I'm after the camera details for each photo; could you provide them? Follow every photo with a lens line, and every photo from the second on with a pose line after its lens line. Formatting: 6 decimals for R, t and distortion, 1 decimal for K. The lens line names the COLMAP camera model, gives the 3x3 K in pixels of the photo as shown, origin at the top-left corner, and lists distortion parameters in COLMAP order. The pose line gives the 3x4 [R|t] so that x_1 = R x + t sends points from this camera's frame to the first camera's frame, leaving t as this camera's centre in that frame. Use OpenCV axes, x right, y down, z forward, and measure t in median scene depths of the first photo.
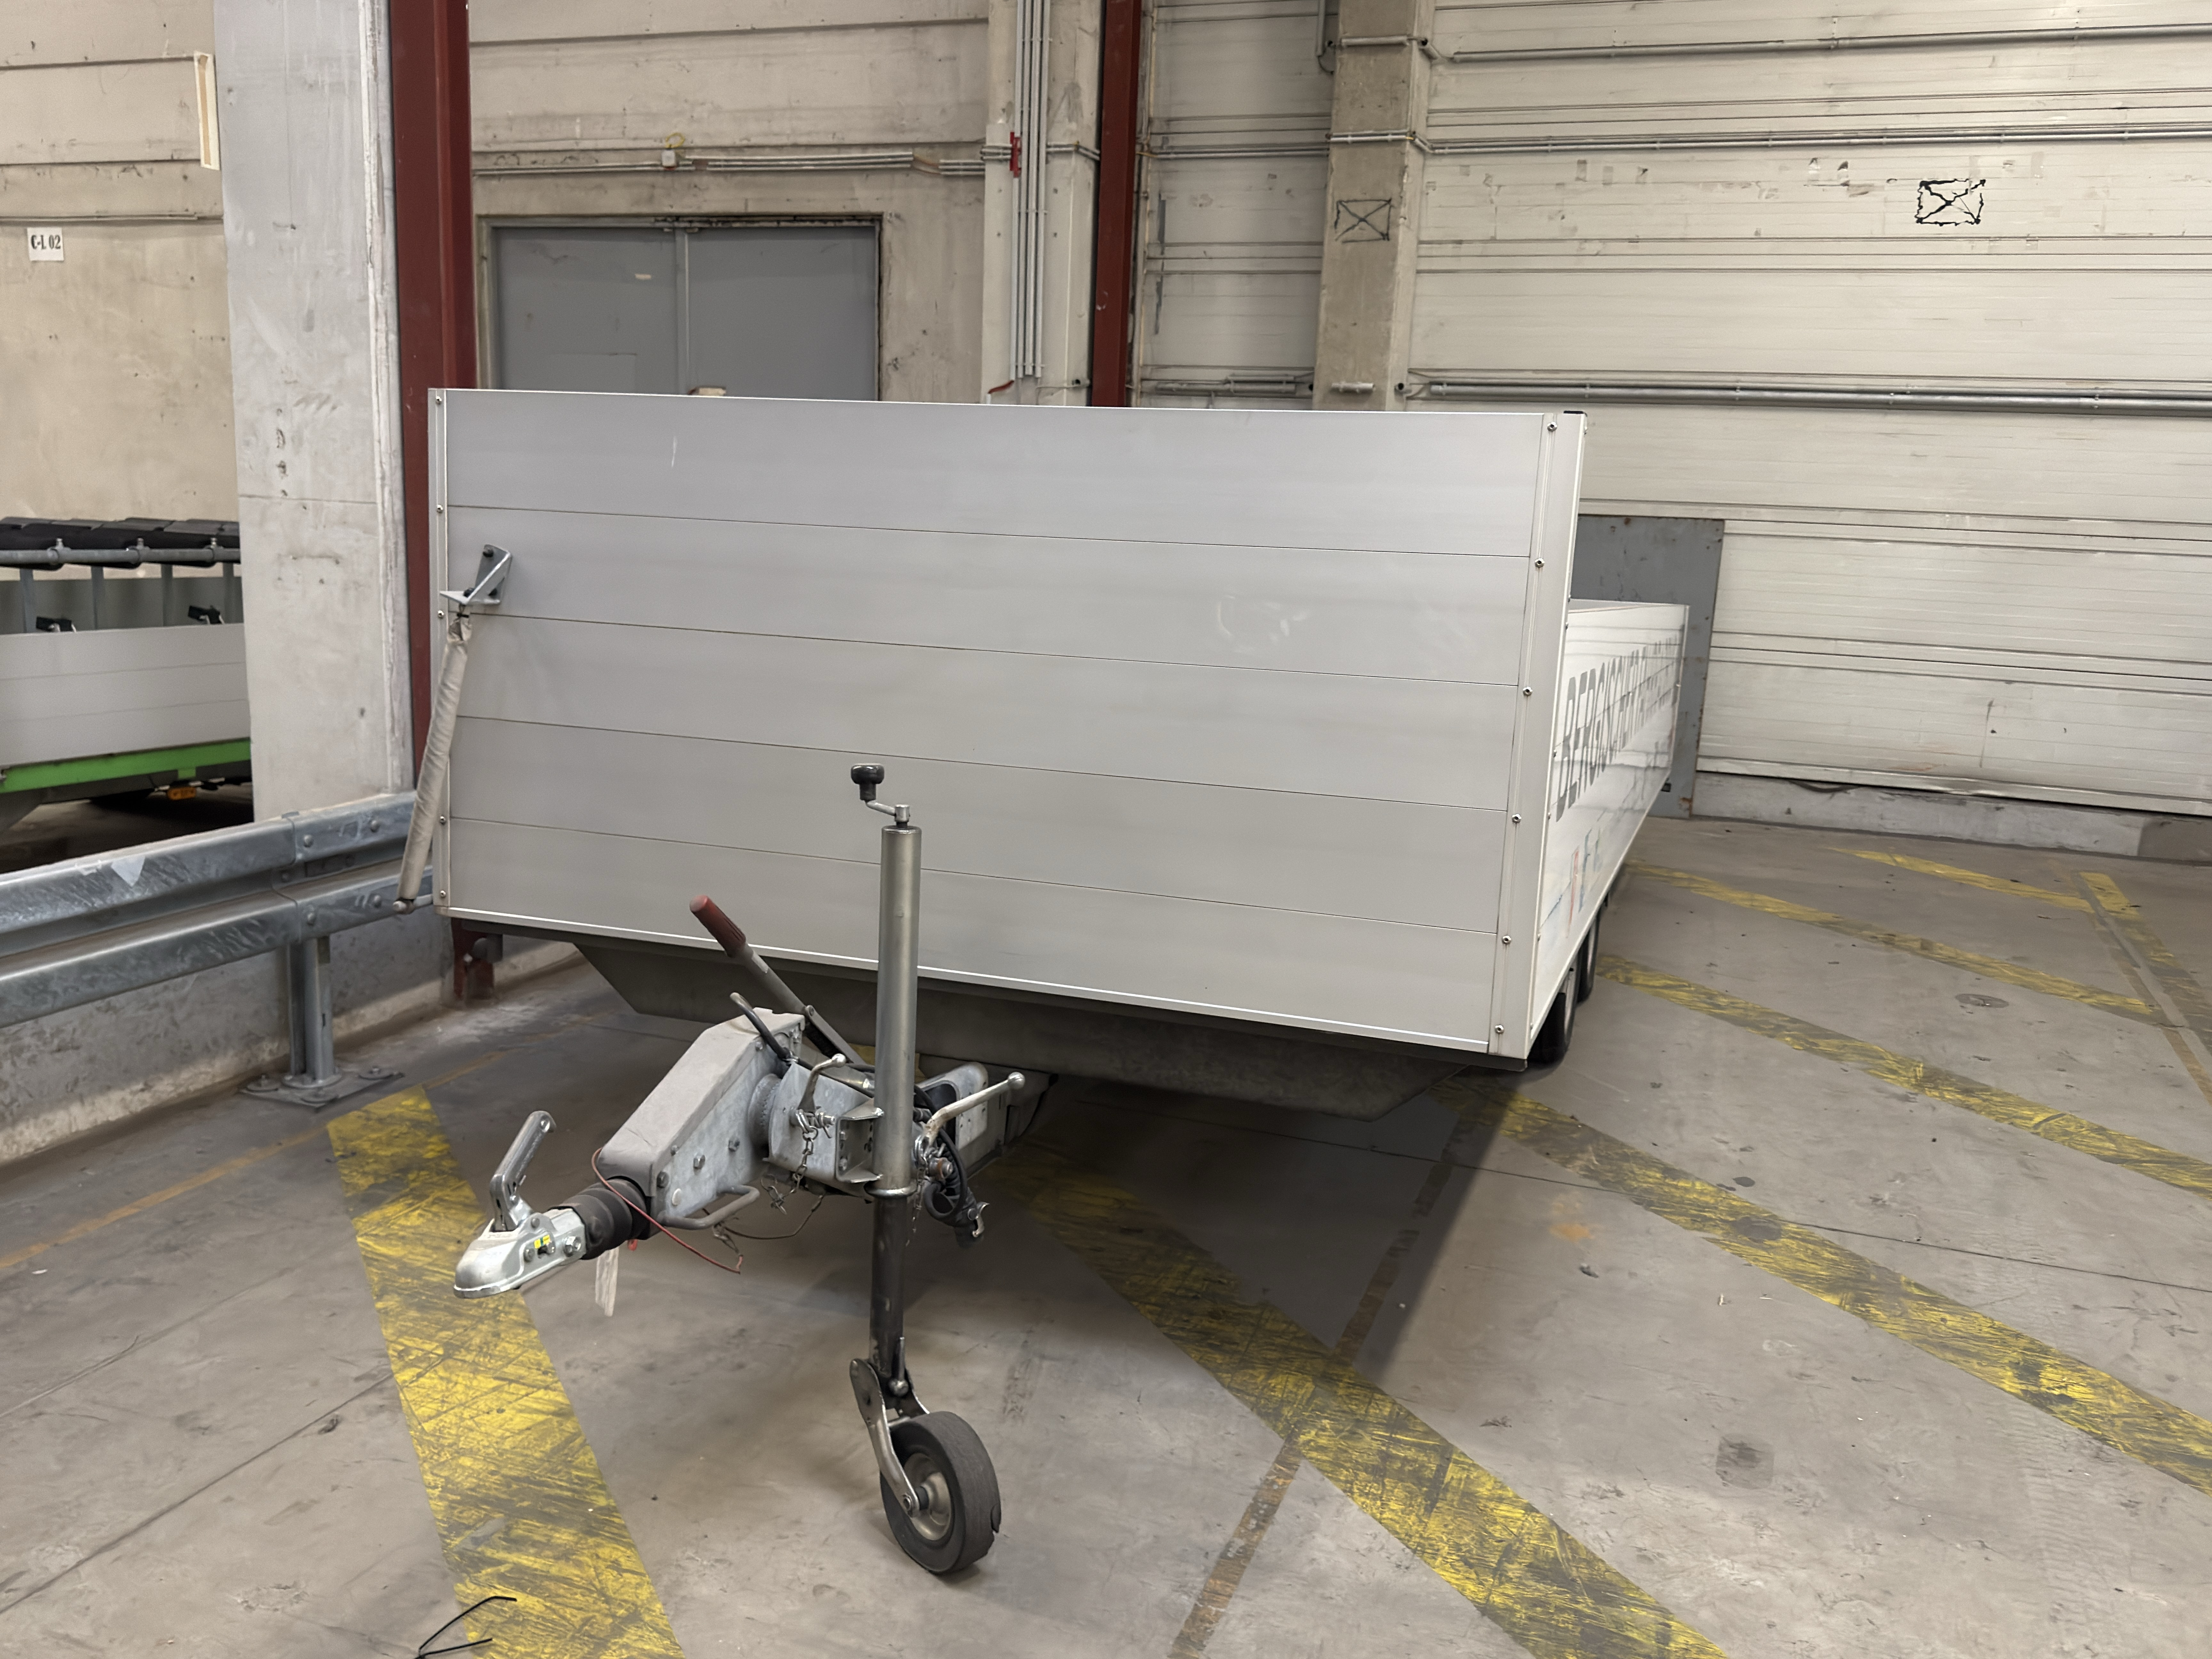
lens RADIAL K [[1816.1, 0, 1085.4], [0, 1816.1, 837.0], [0, 0, 1]] dist [0.050542, -0.089506]
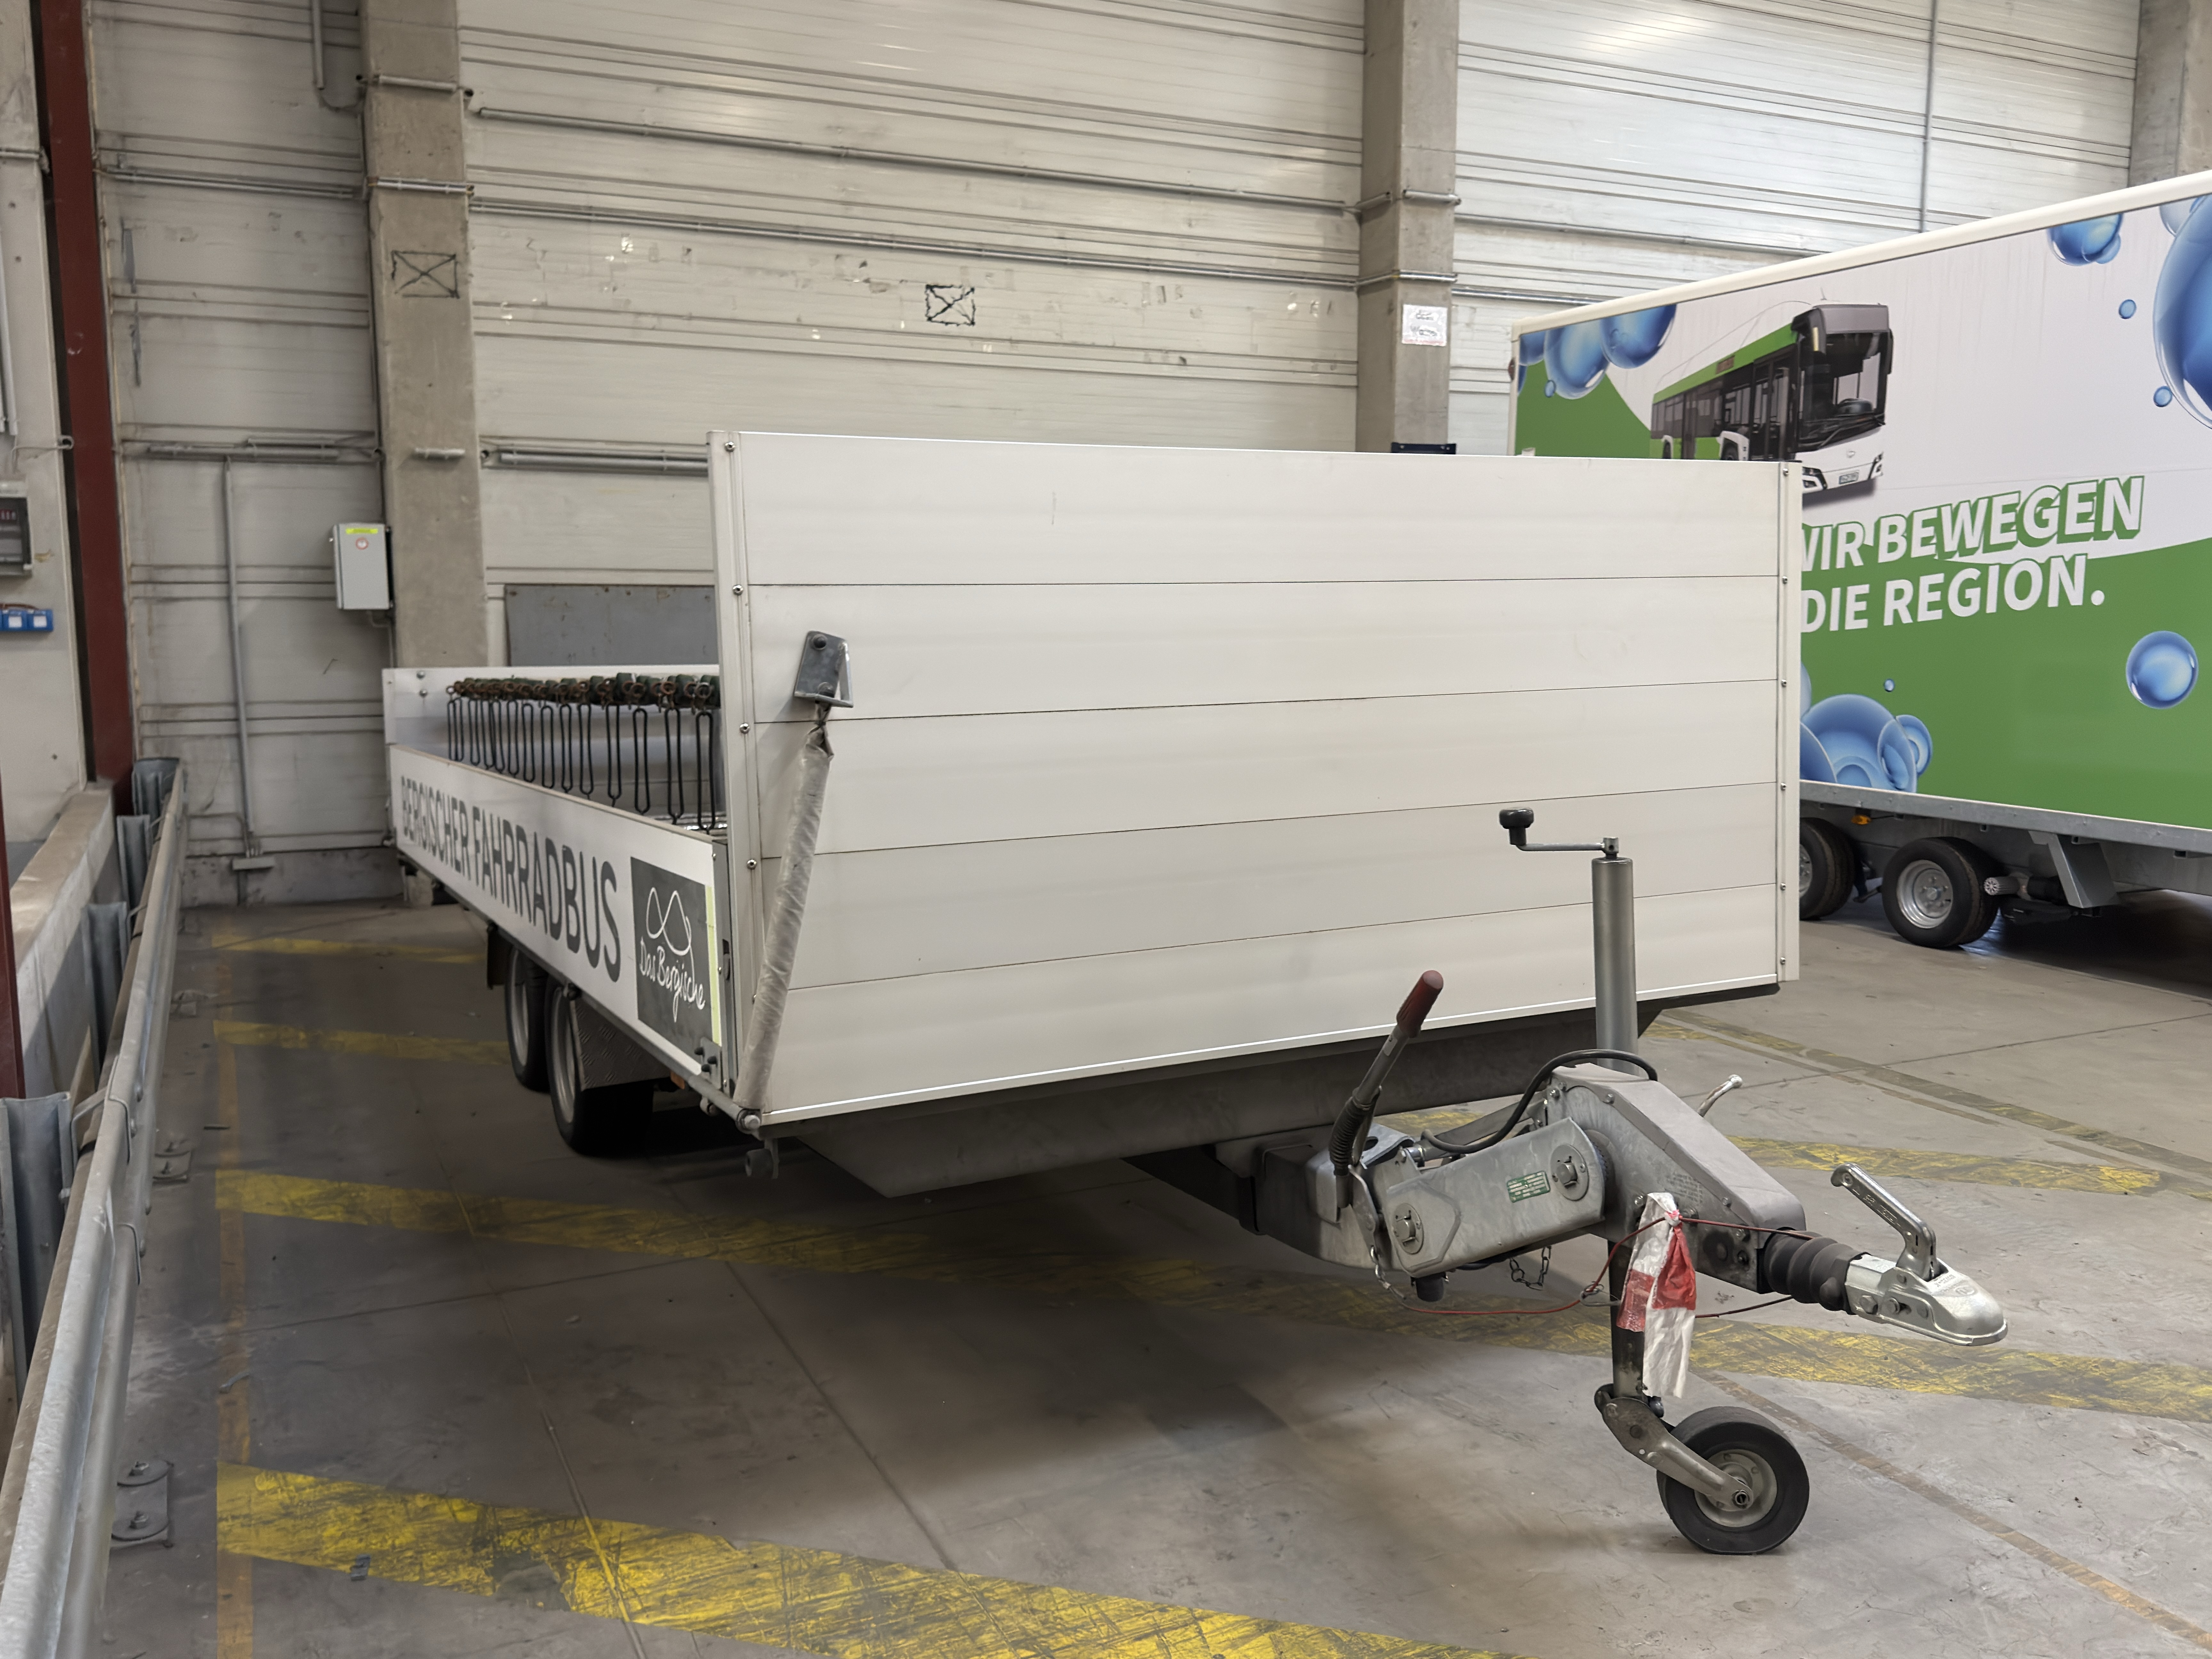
lens RADIAL K [[1816.1, 0, 1085.4], [0, 1816.1, 837.0], [0, 0, 1]] dist [0.050542, -0.089506]
pose [[0.687295, -0.139475, 0.712862, -0.465801], [0.164579, 0.985771, 0.034195, -0.050773], [-0.707488, 0.093820, 0.700470, 0.211717]]
